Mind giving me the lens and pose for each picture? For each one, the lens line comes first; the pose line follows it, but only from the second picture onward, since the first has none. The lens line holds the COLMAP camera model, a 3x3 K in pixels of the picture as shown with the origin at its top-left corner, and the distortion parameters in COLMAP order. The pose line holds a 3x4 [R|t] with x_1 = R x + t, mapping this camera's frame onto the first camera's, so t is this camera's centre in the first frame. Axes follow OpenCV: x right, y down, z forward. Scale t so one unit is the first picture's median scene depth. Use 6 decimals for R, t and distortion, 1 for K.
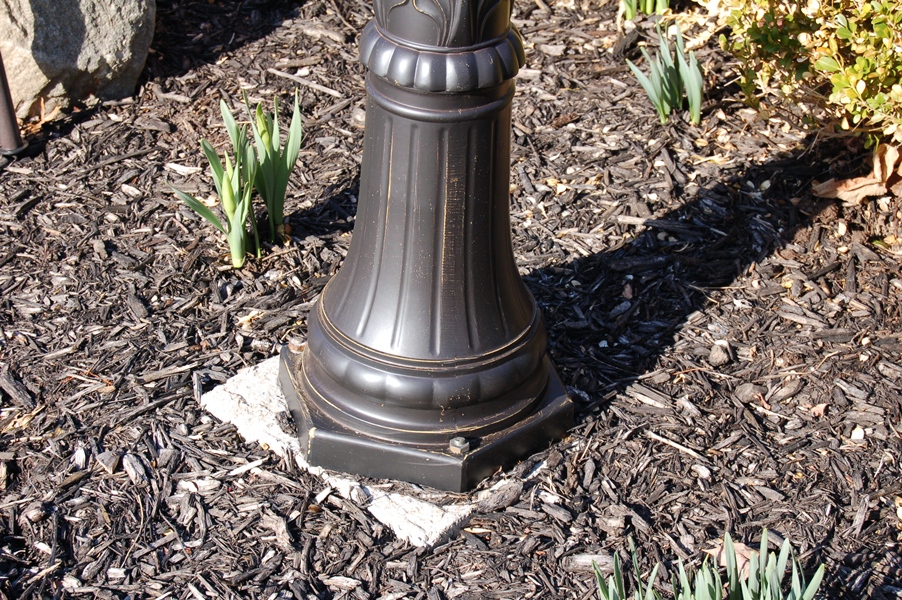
lens RADIAL K [[2126.8, 0, 451.0], [0, 2126.8, 300.0], [0, 0, 1]] dist [-0.012421, -0.106535]
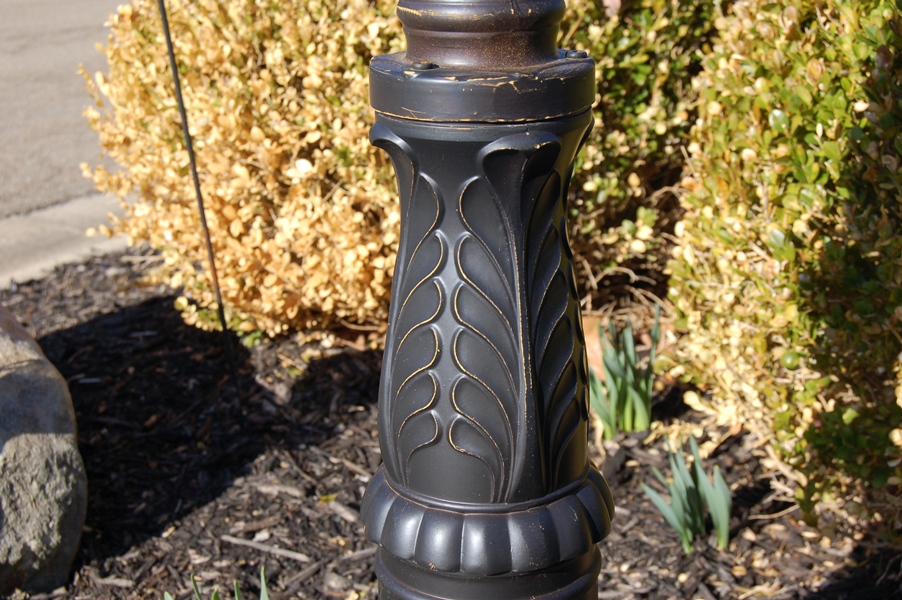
lens RADIAL K [[1369.1, 0, 451.0], [0, 1369.1, 300.0], [0, 0, 1]] dist [-0.042670, 0.012953]
pose [[0.990989, -0.092900, 0.096488, -0.038072], [0.113358, 0.965430, -0.234723, -0.060630], [-0.071346, 0.243545, 0.967262, 0.429511]]
